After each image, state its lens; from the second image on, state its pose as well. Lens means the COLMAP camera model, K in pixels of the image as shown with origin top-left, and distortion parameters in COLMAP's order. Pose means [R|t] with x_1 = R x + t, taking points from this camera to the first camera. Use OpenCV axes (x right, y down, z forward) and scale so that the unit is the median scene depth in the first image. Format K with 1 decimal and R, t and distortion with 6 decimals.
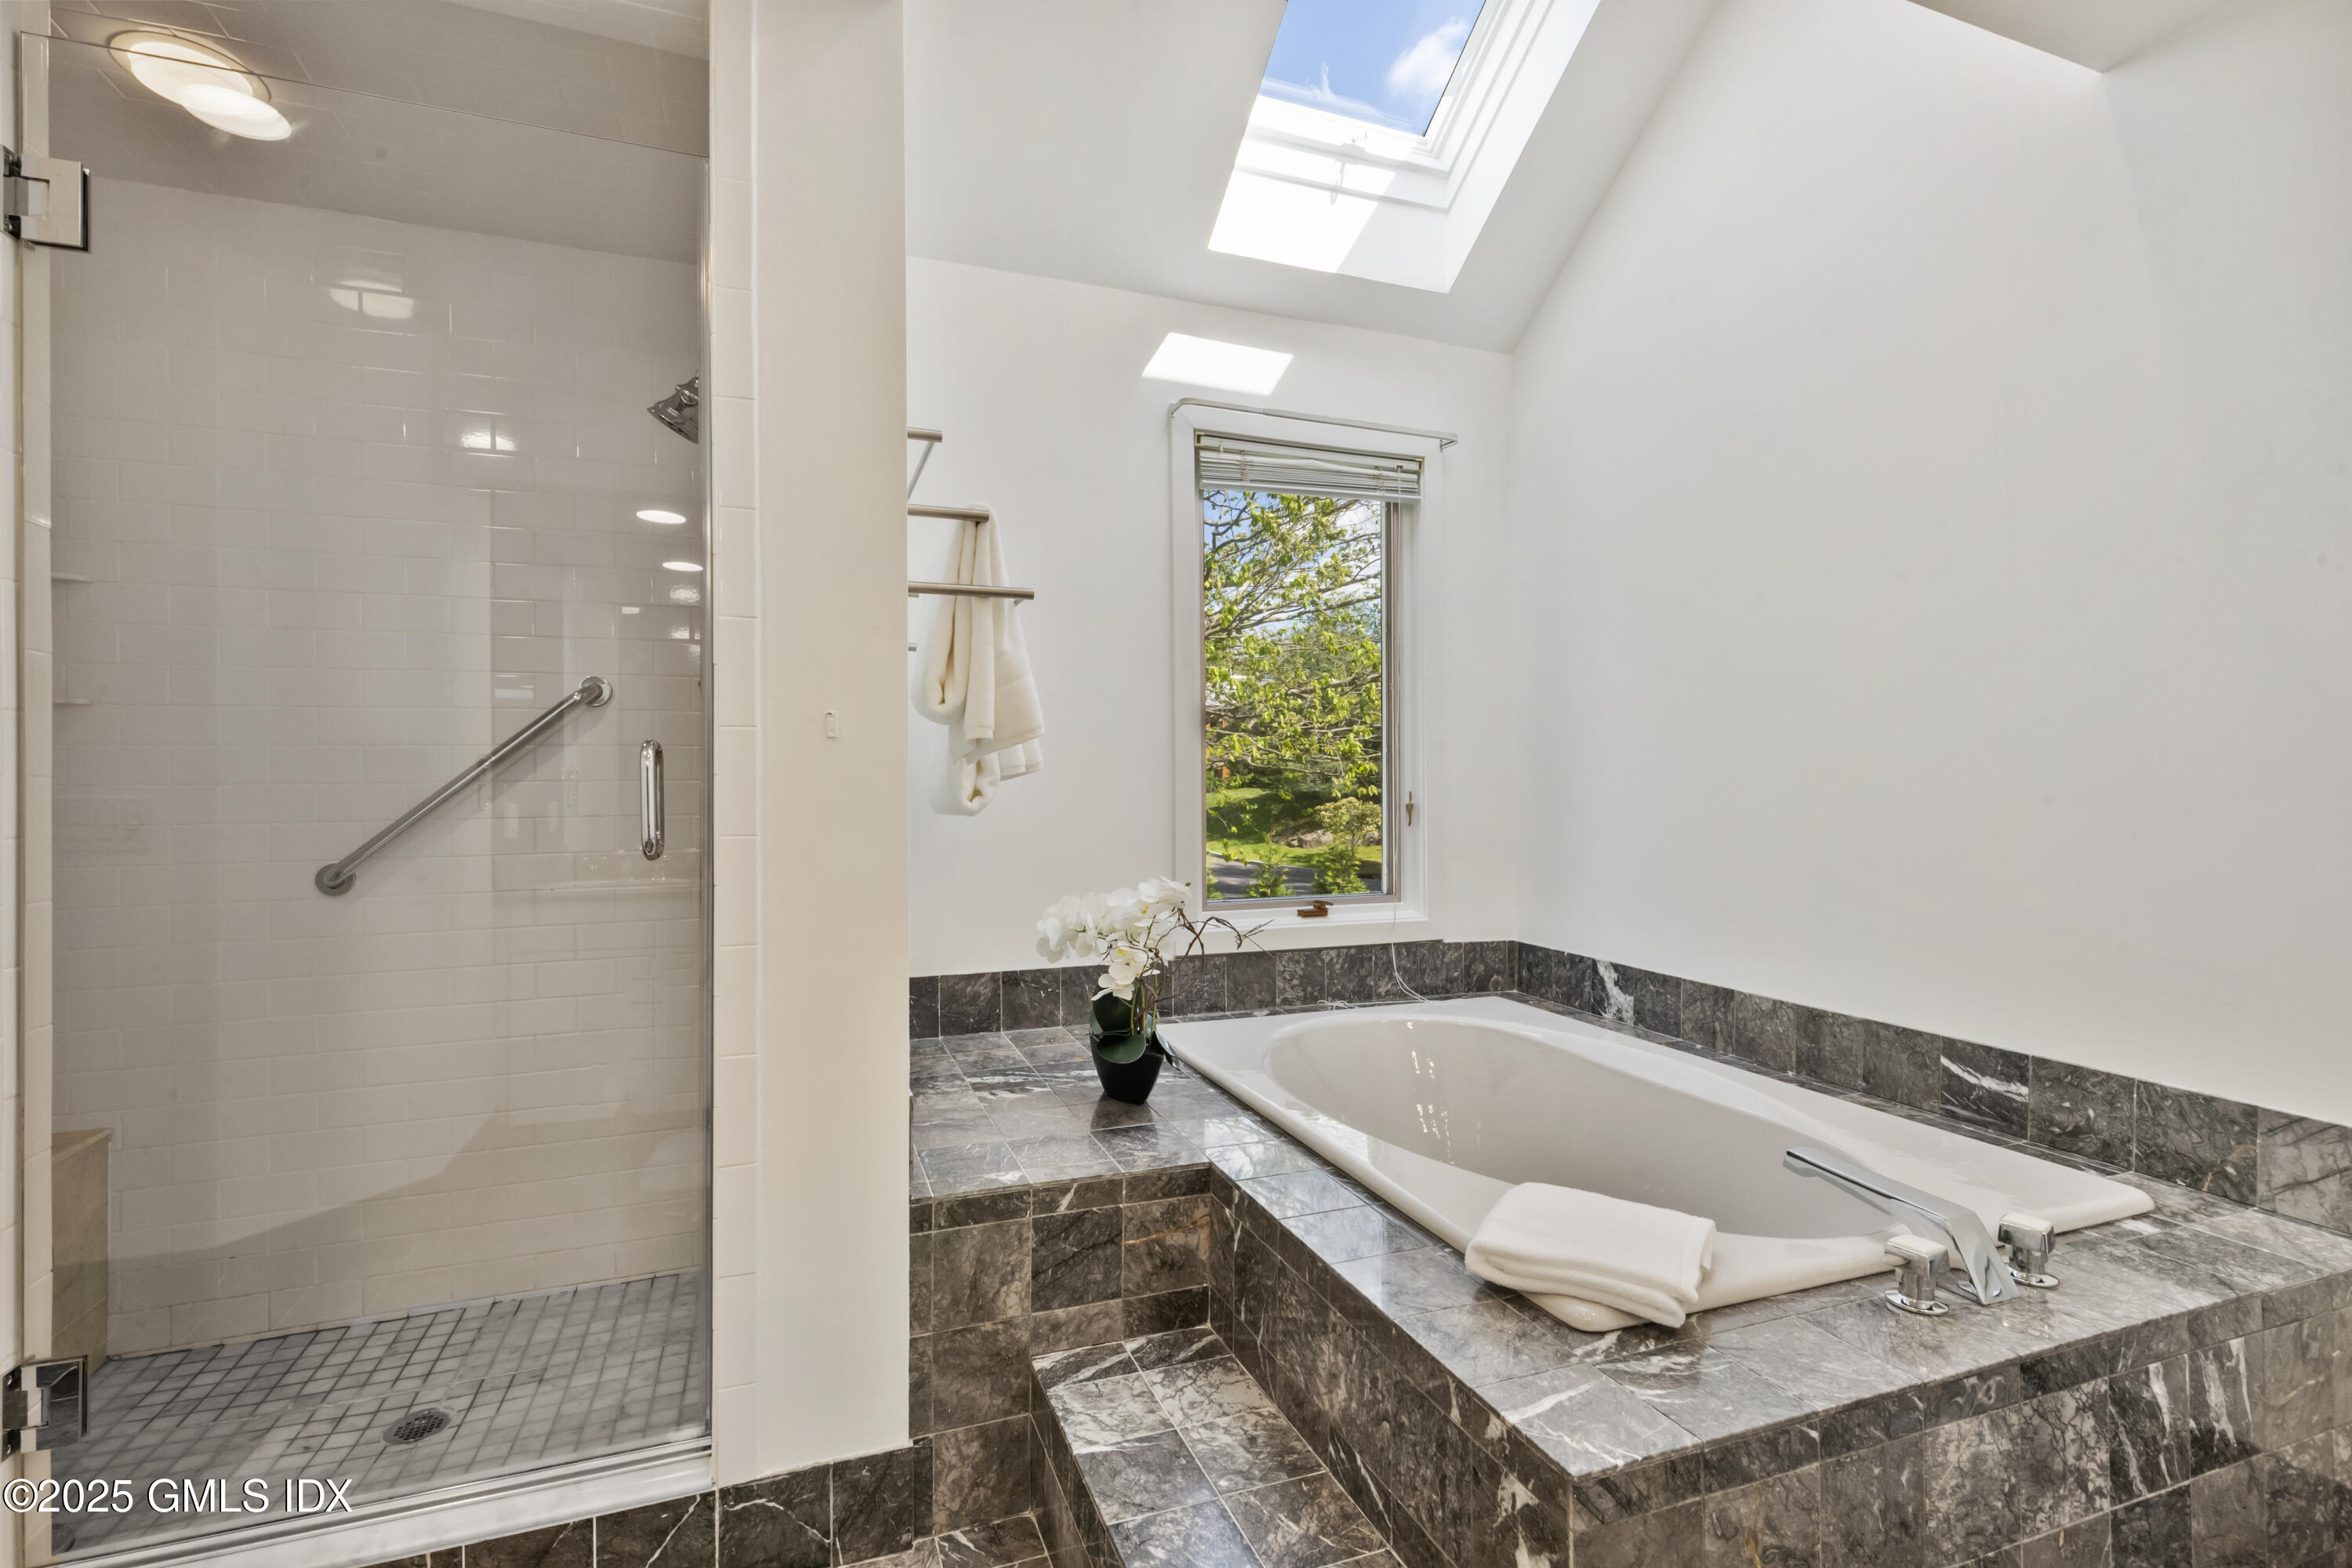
lens RADIAL K [[1071.4, 0, 1173.5], [0, 1071.4, 786.4], [0, 0, 1]] dist [0.003387, 0.000374]
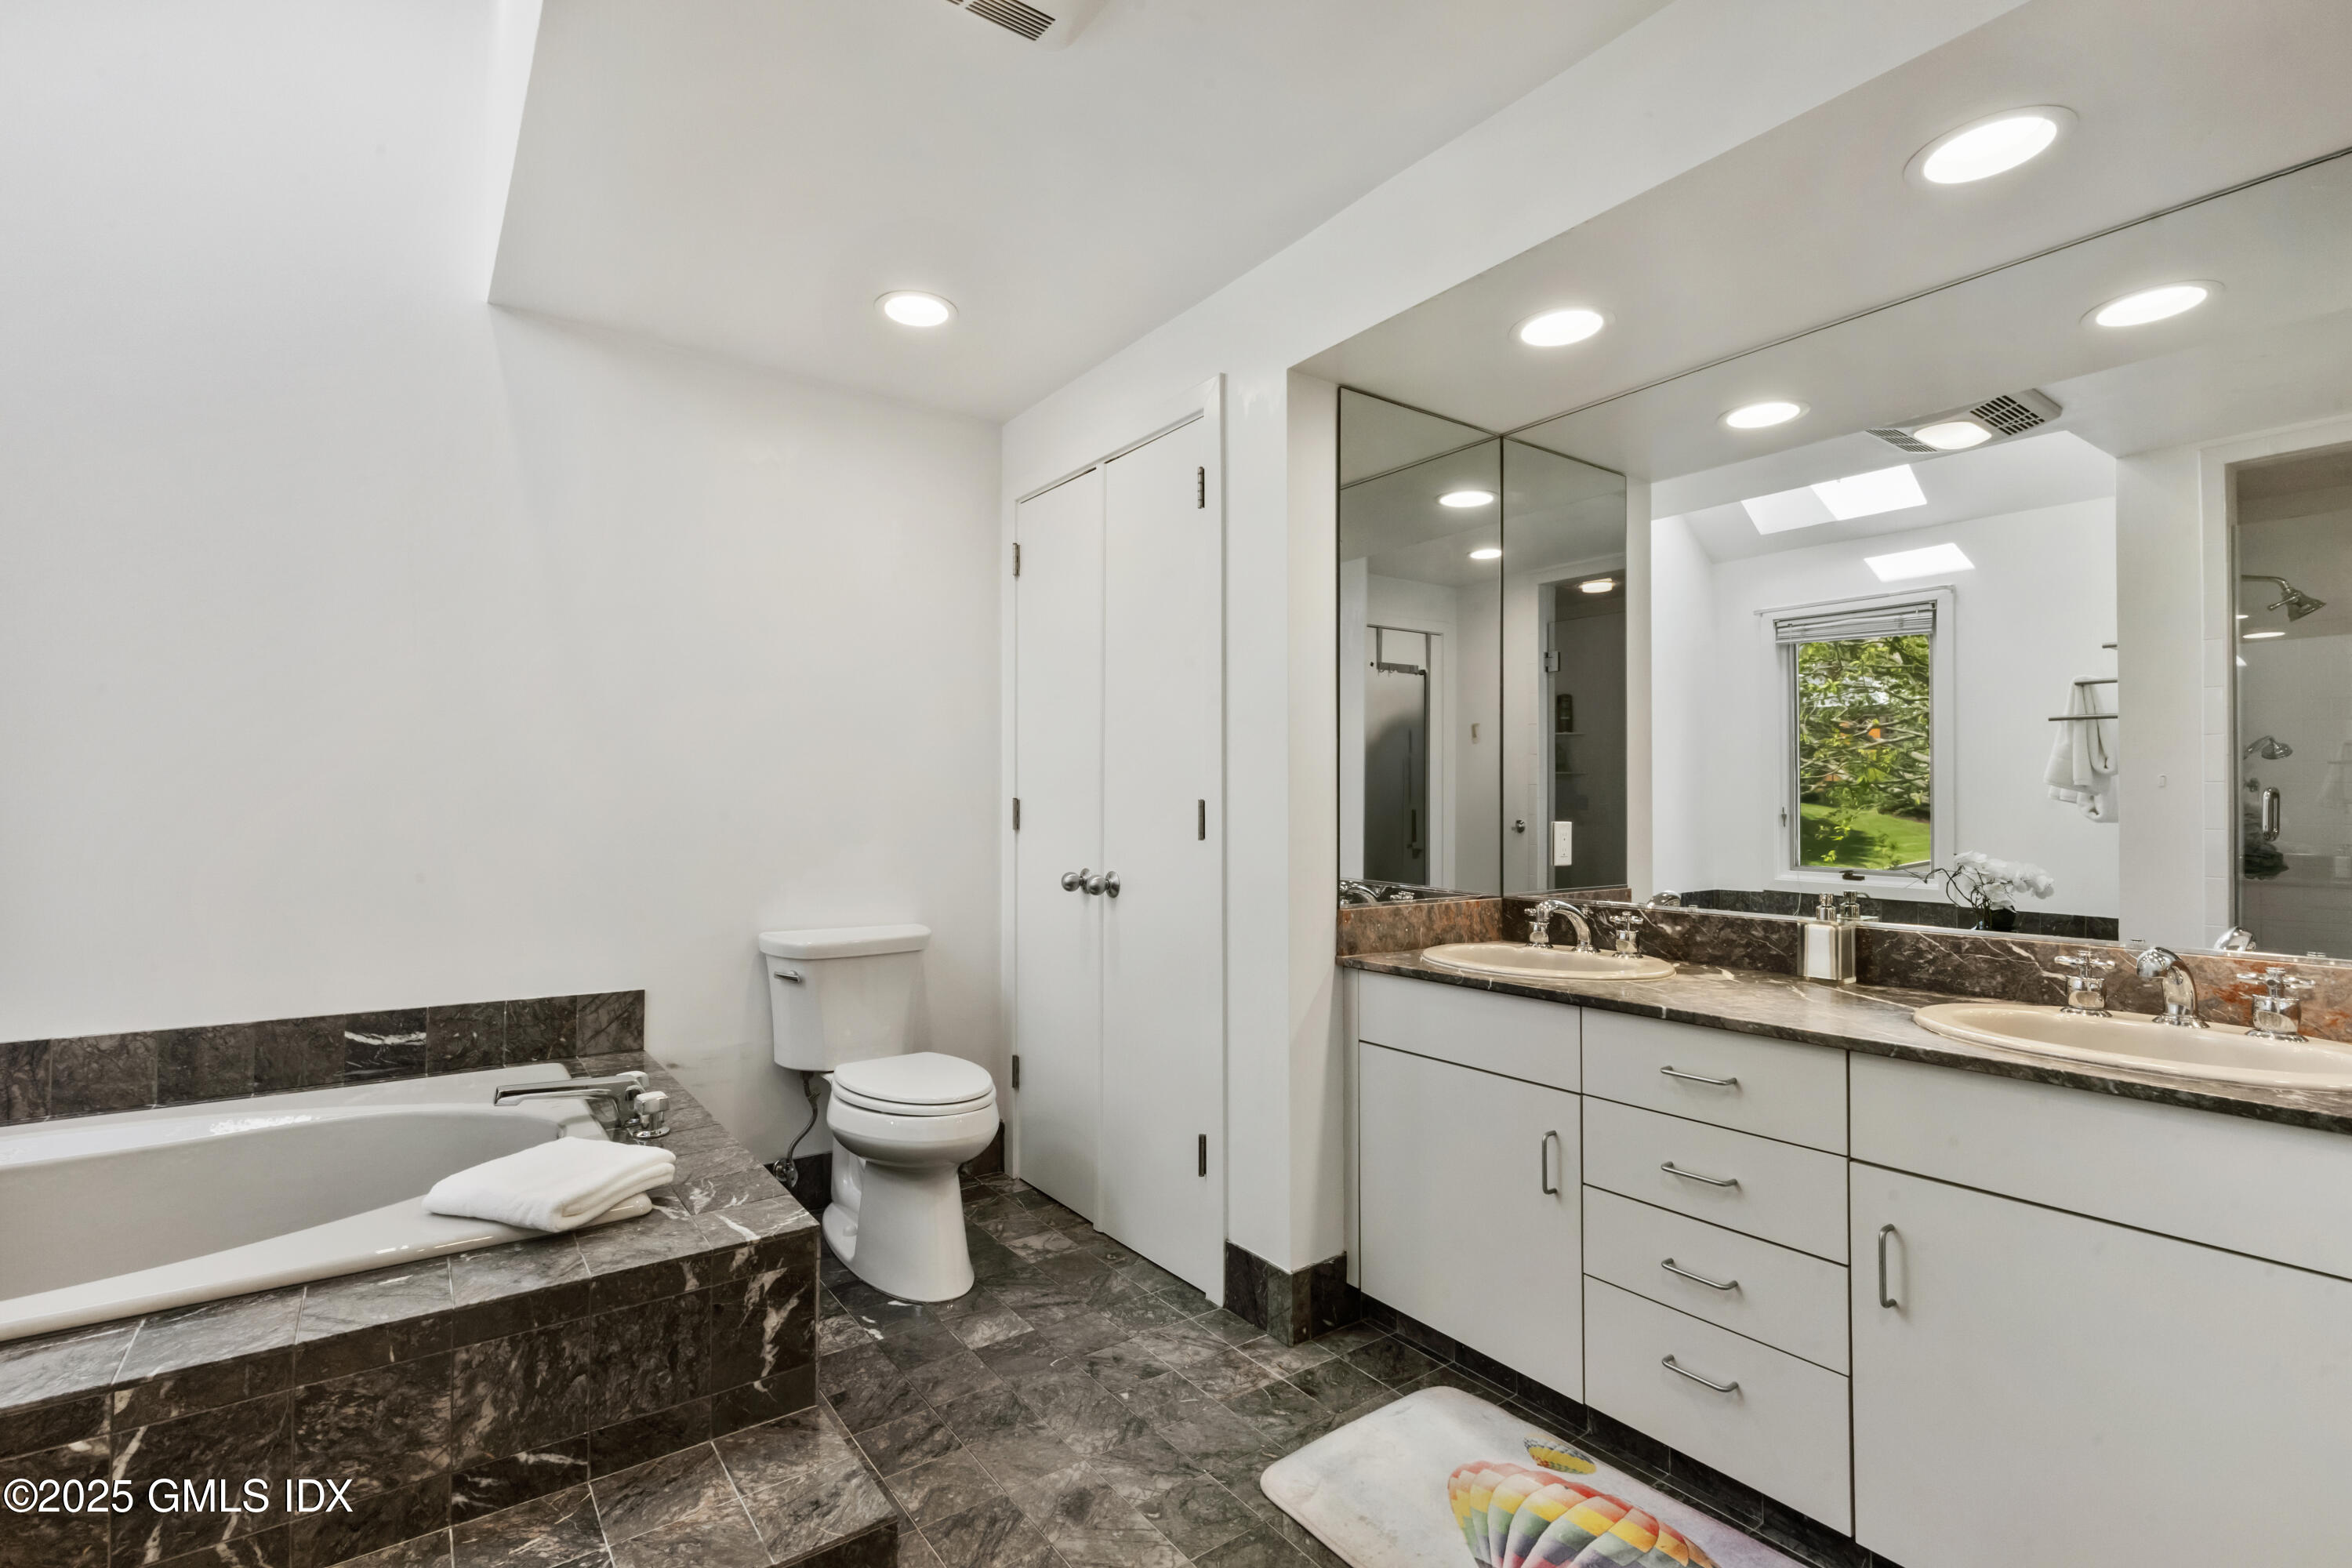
lens RADIAL K [[1071.4, 0, 1171.7], [0, 1071.4, 788.7], [0, 0, 1]] dist [0.003387, 0.000374]
pose [[-0.278674, 0.010596, 0.960327, -0.746357], [-0.002950, 0.999925, -0.011889, -0.003805], [-0.960381, -0.006146, -0.278622, 0.515980]]
